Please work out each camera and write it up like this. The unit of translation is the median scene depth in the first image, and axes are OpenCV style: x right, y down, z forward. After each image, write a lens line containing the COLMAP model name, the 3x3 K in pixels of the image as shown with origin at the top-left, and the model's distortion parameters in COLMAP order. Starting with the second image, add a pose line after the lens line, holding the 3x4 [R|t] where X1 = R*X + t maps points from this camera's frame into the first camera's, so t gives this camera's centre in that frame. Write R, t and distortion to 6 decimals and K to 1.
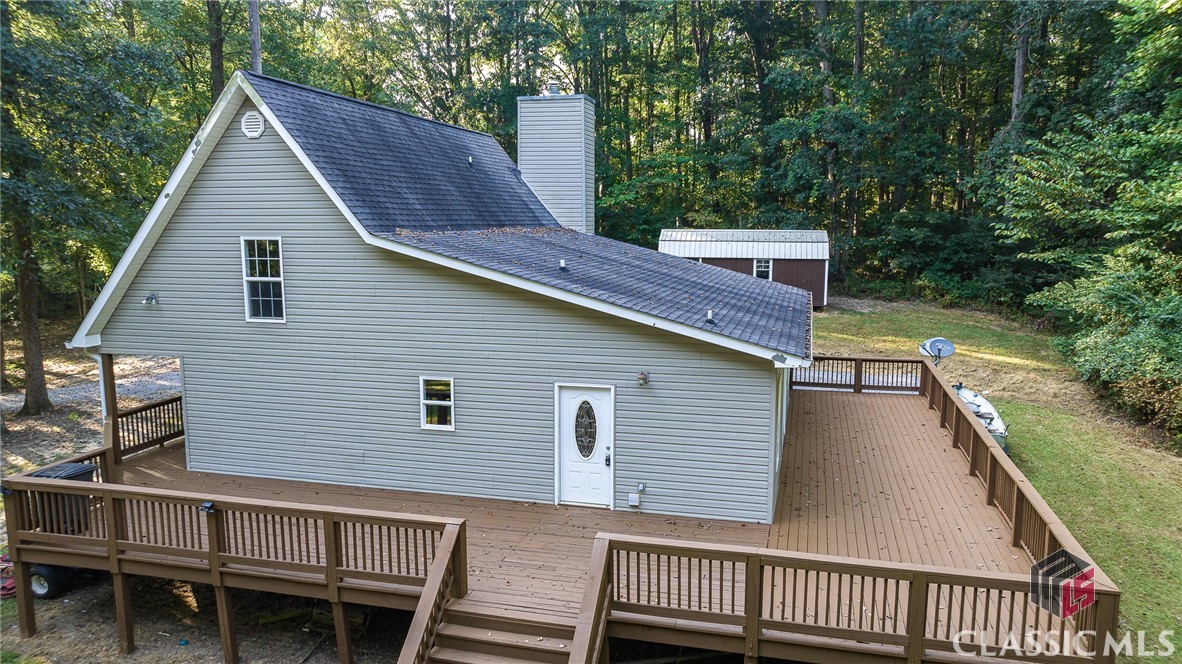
lens RADIAL K [[830.7, 0, 591.0], [0, 830.7, 332.0], [0, 0, 1]] dist [-0.018167, 0.005733]
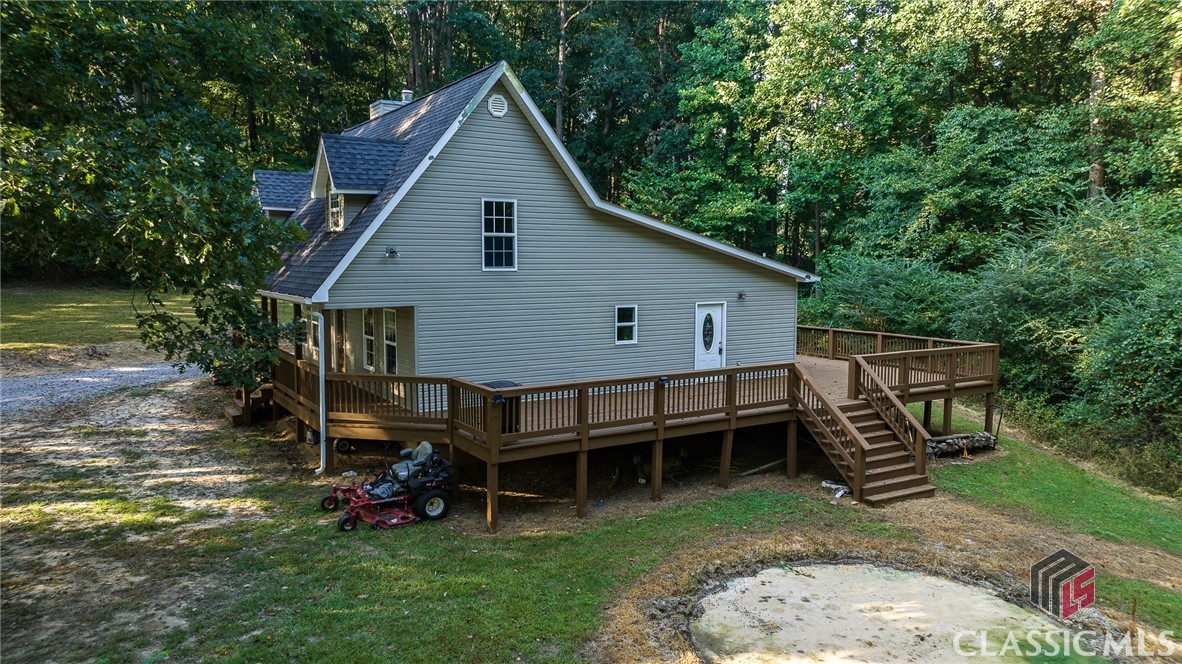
lens RADIAL K [[830.7, 0, 591.0], [0, 830.7, 332.0], [0, 0, 1]] dist [-0.018167, 0.005733]
pose [[0.684929, -0.064075, 0.725787, -0.842363], [0.096346, 0.995343, -0.003050, 0.066308], [-0.722212, 0.072016, 0.687913, 0.061834]]
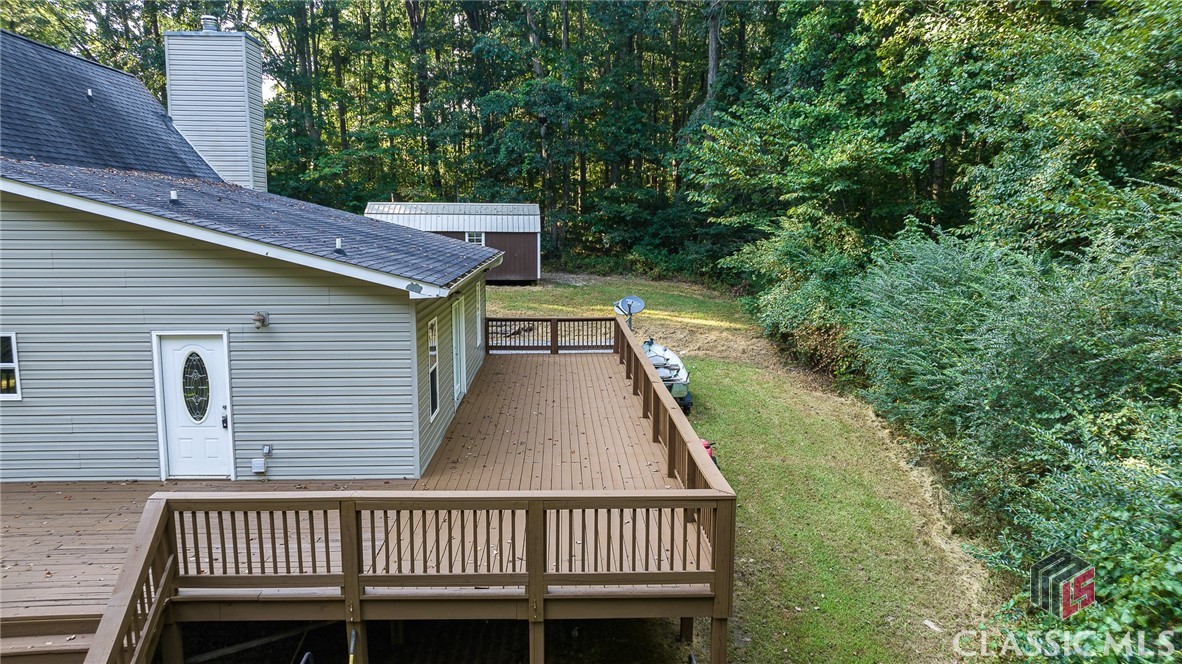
lens RADIAL K [[830.7, 0, 591.0], [0, 830.7, 332.0], [0, 0, 1]] dist [-0.018167, 0.005733]
pose [[0.956258, -0.036504, 0.290237, 0.088197], [0.036646, 0.999316, 0.004948, 0.048192], [-0.290219, 0.005904, 0.956942, 0.059951]]
